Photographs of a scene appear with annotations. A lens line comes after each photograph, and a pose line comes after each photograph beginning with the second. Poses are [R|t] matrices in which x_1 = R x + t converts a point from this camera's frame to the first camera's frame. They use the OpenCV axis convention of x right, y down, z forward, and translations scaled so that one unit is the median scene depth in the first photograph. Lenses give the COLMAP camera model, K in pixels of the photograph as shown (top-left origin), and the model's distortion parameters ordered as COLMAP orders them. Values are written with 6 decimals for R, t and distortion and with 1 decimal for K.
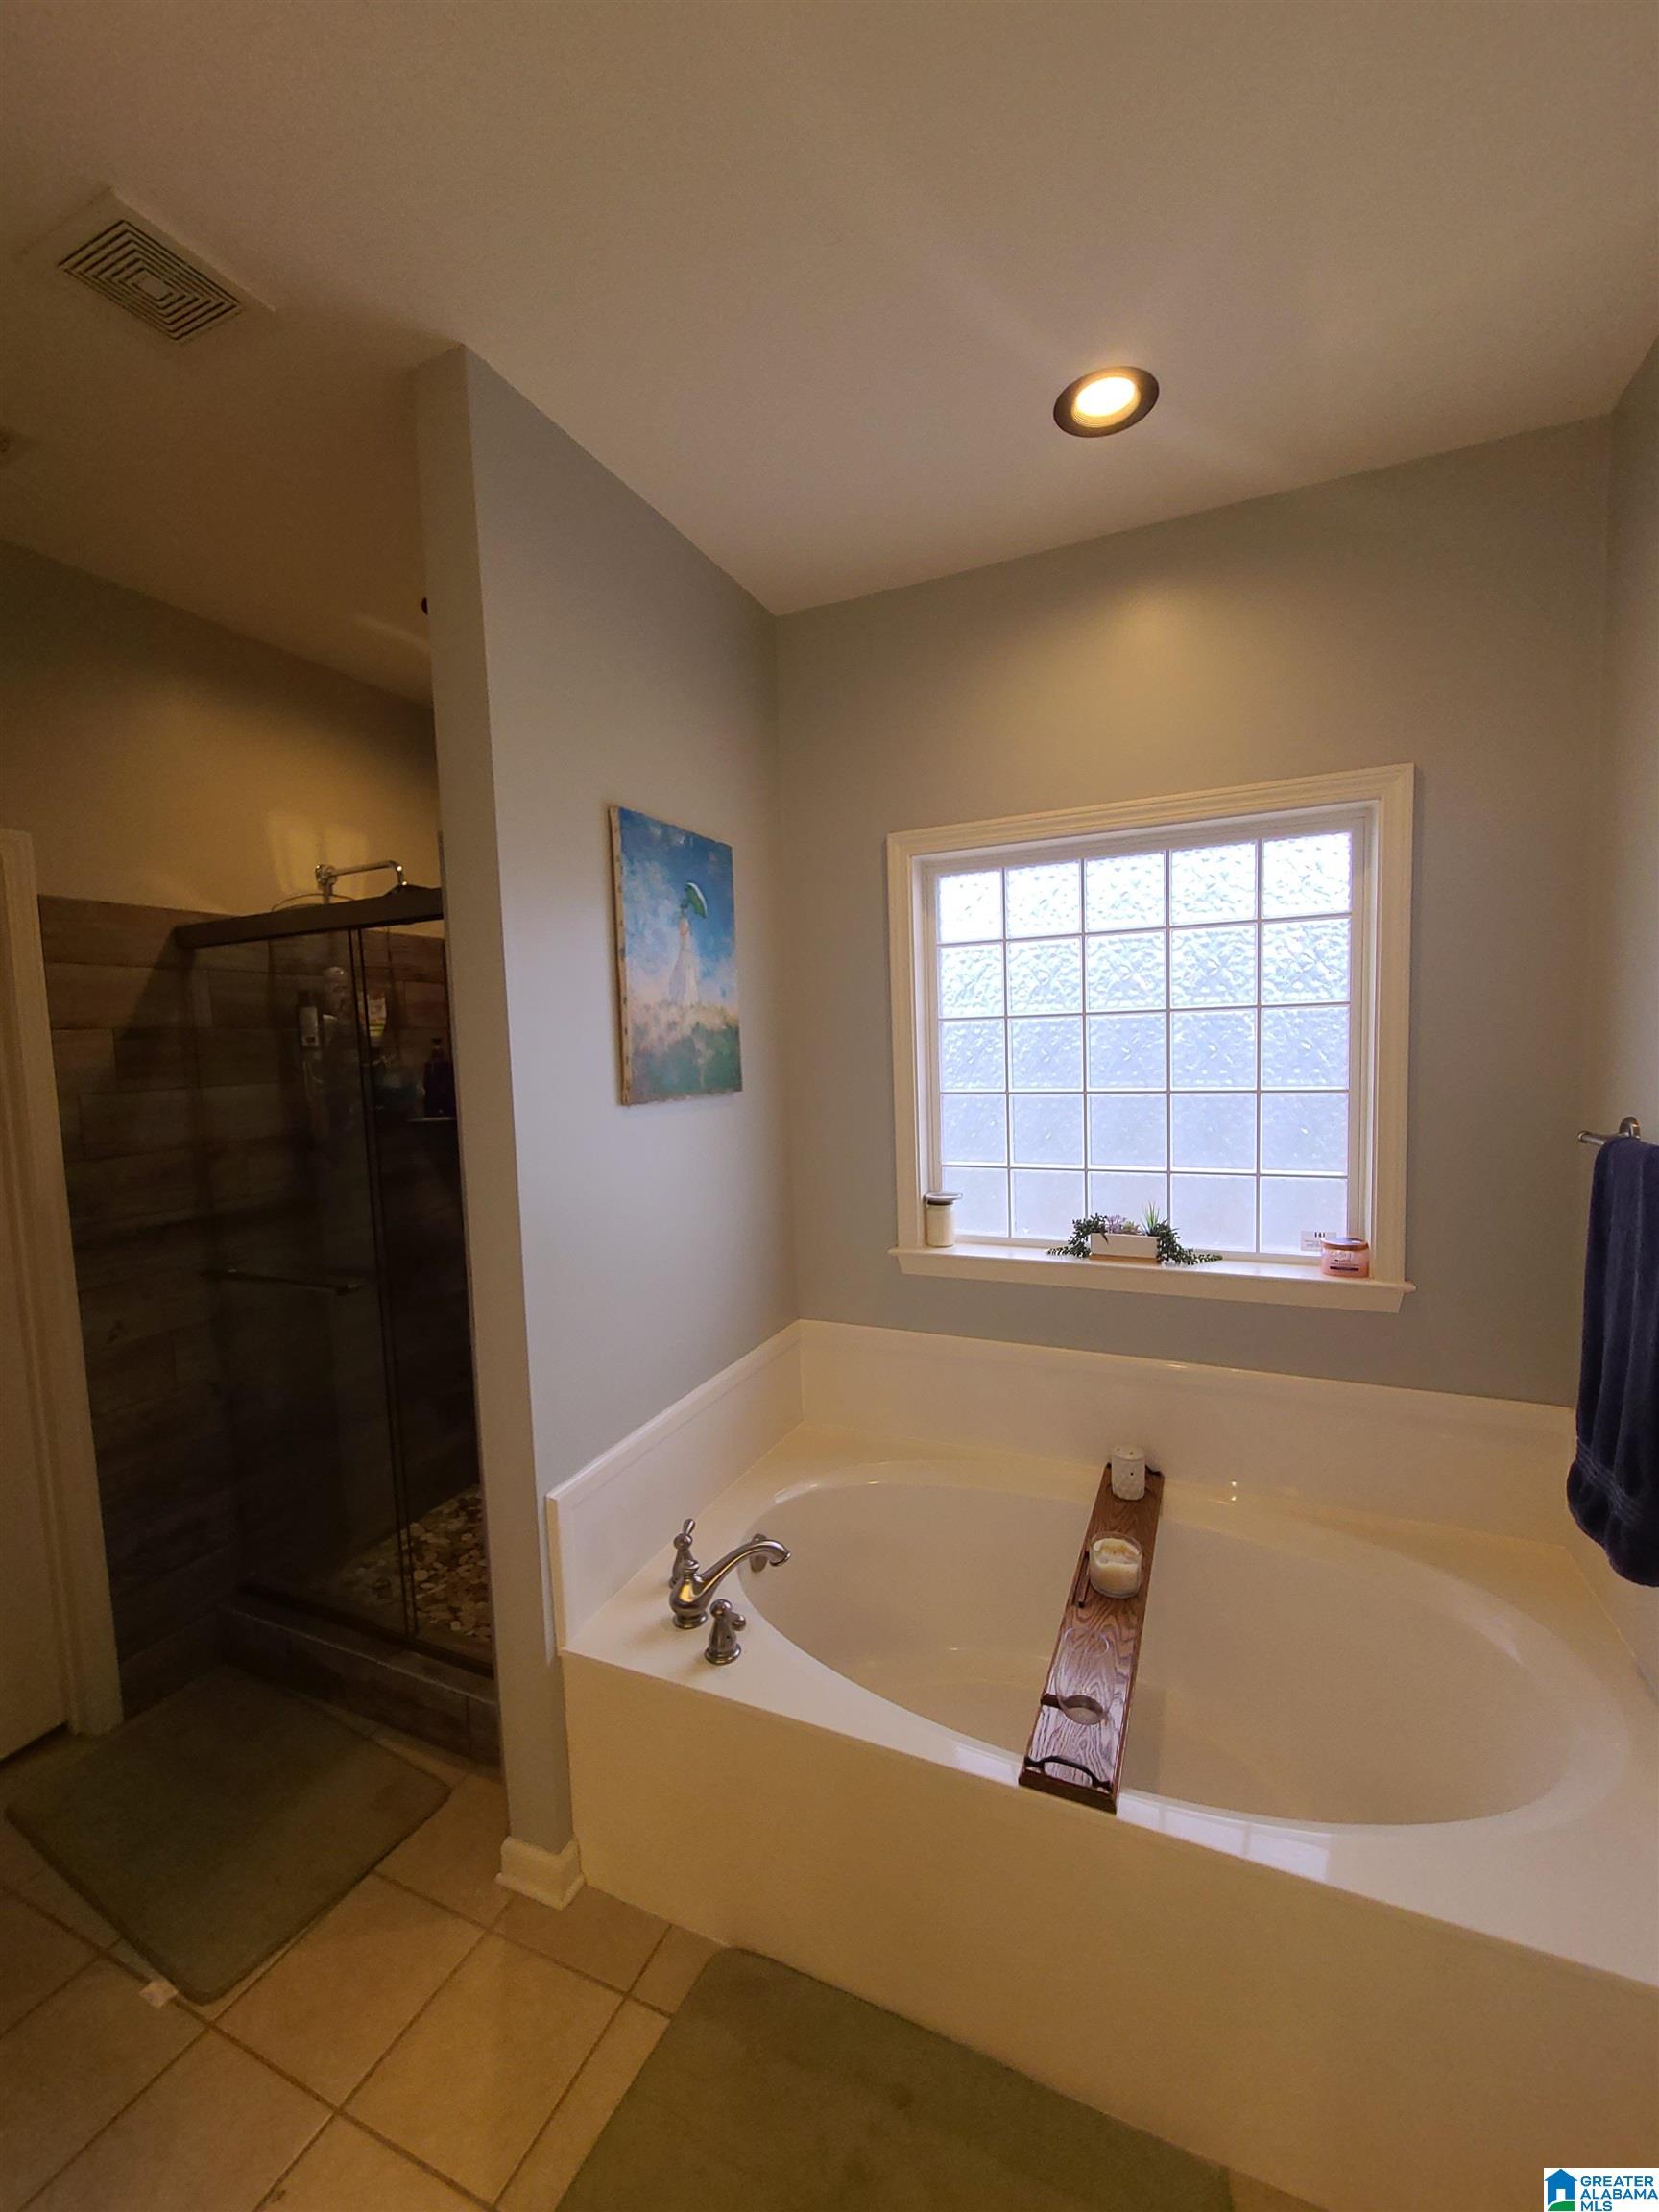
lens RADIAL K [[900.0, 0, 827.0], [0, 900.0, 1113.5], [0, 0, 1]] dist [-0.001451, -0.000851]
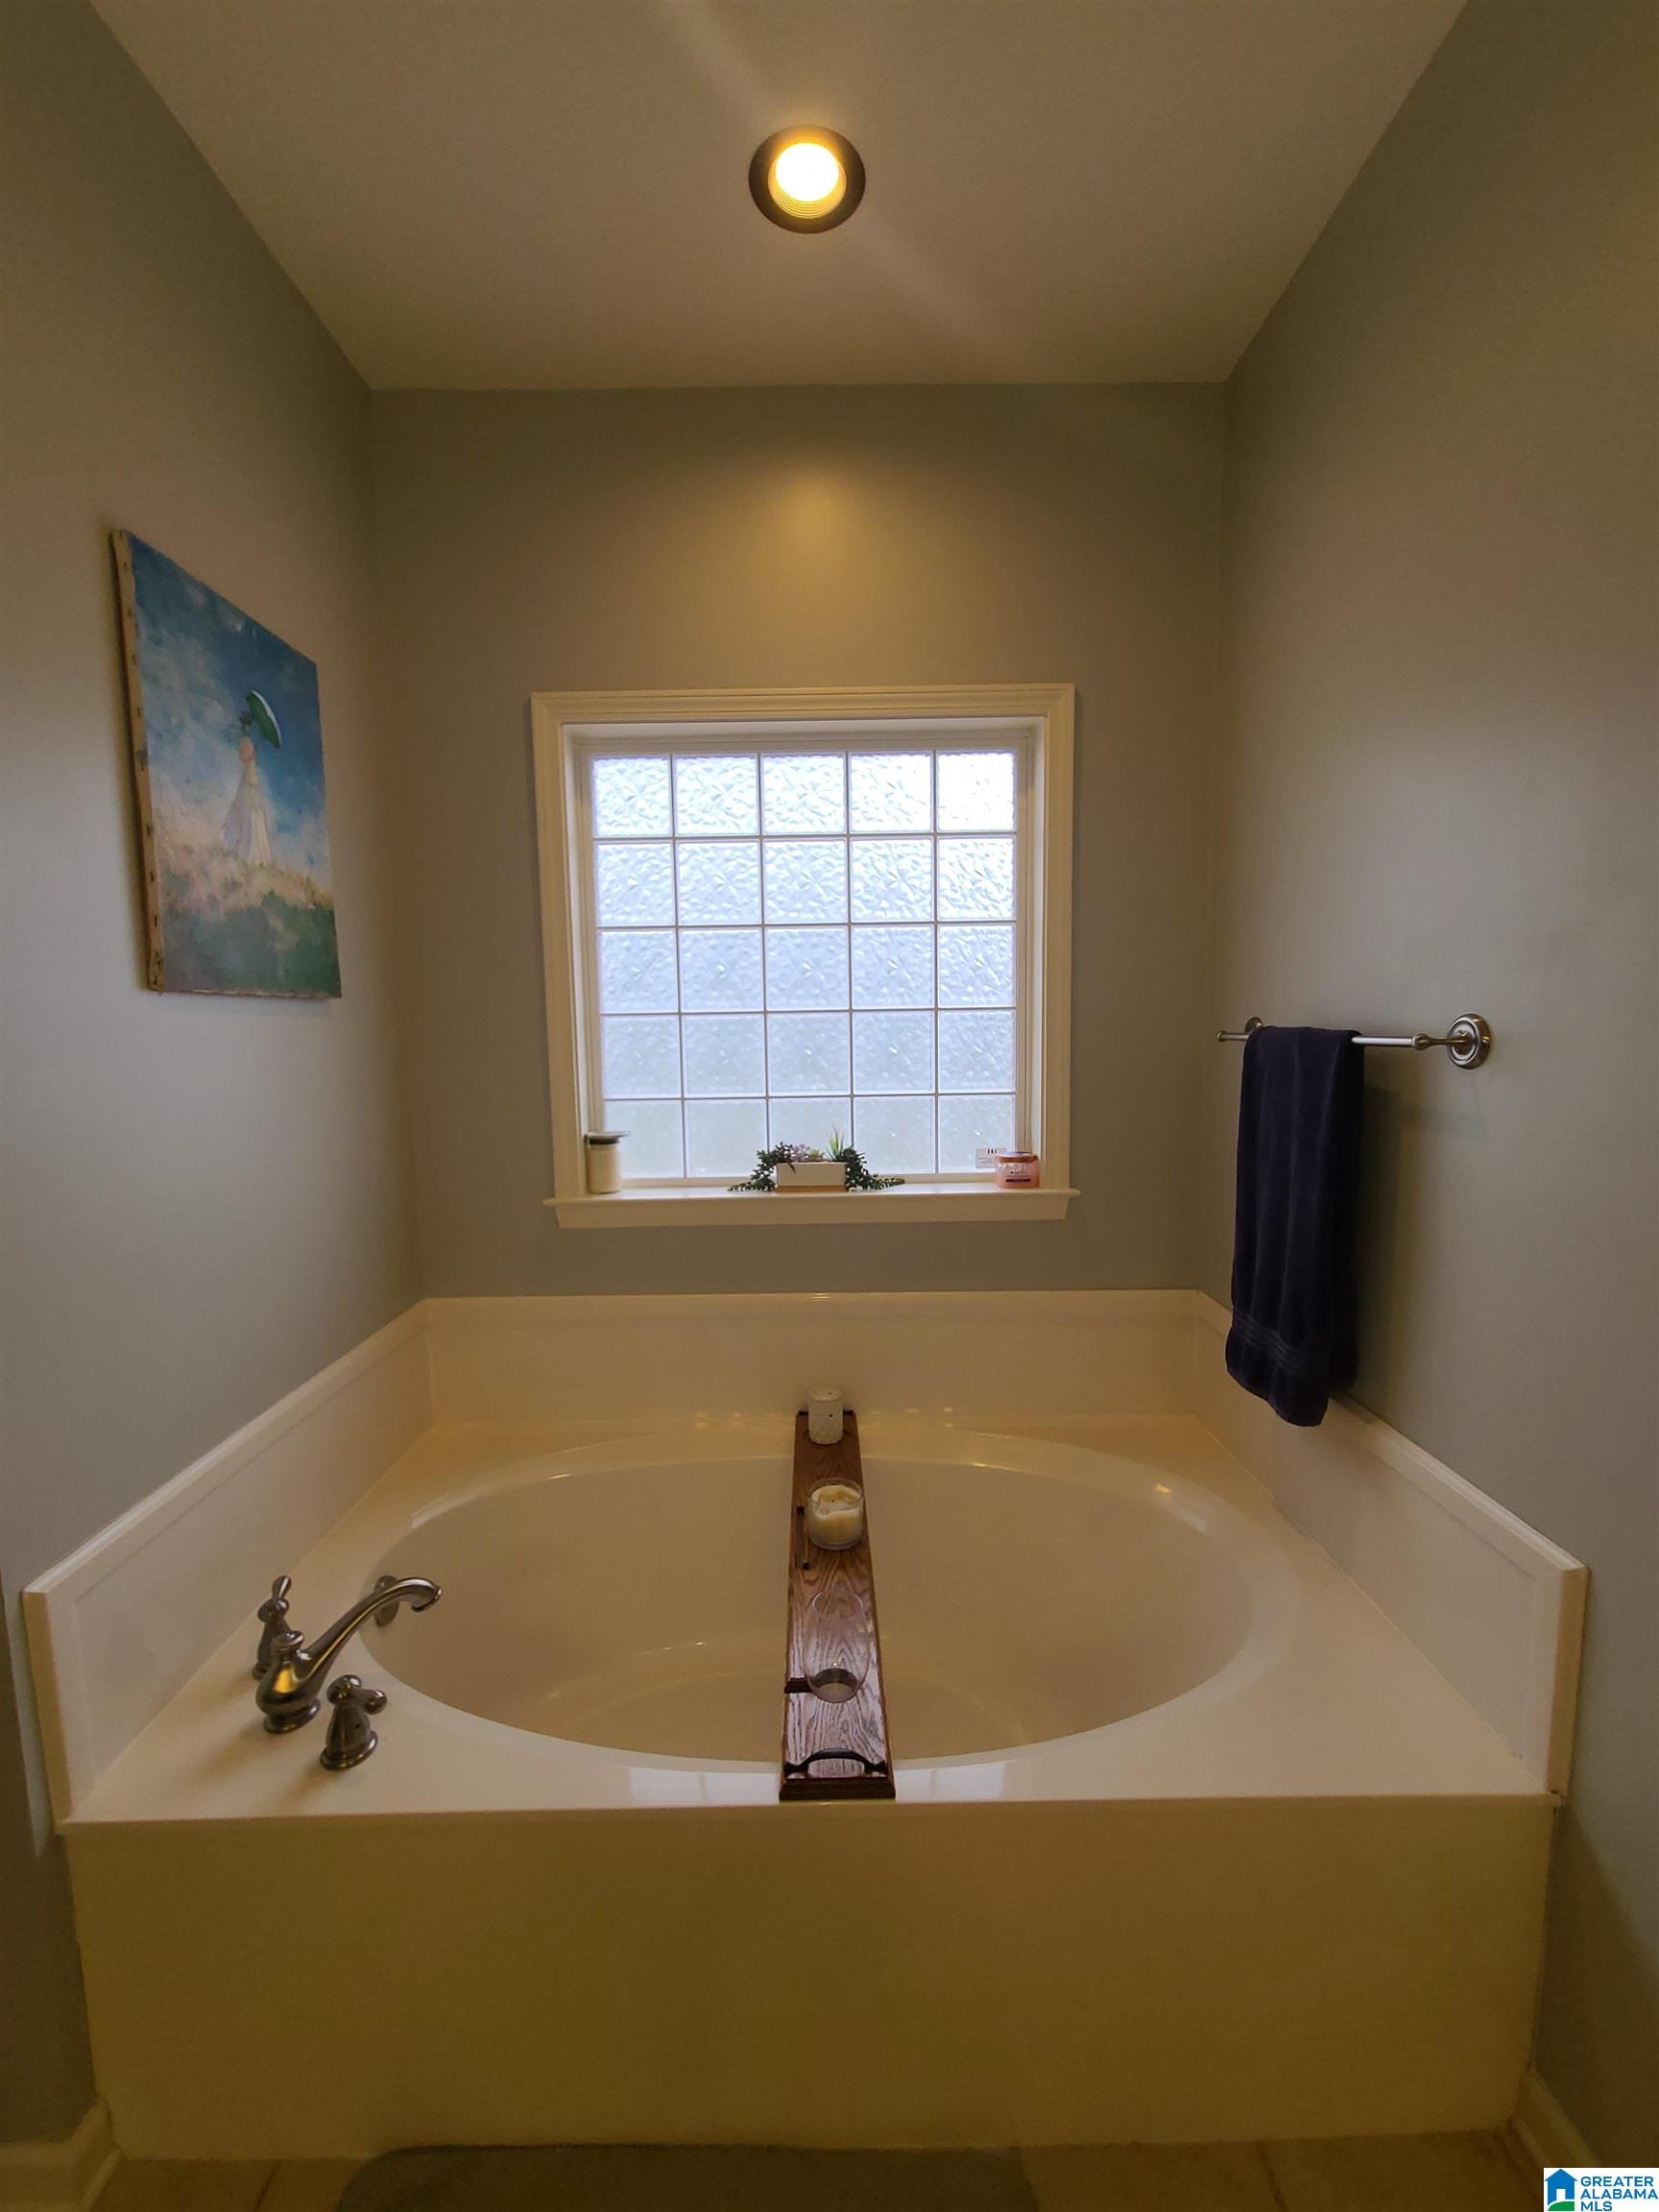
lens RADIAL K [[900.0, 0, 827.0], [0, 900.0, 1113.5], [0, 0, 1]] dist [-0.001451, -0.000851]
pose [[0.909115, -0.024920, 0.415798, -0.043841], [0.020187, 0.999672, 0.015776, 0.075253], [-0.416055, -0.005948, 0.909320, 0.161238]]
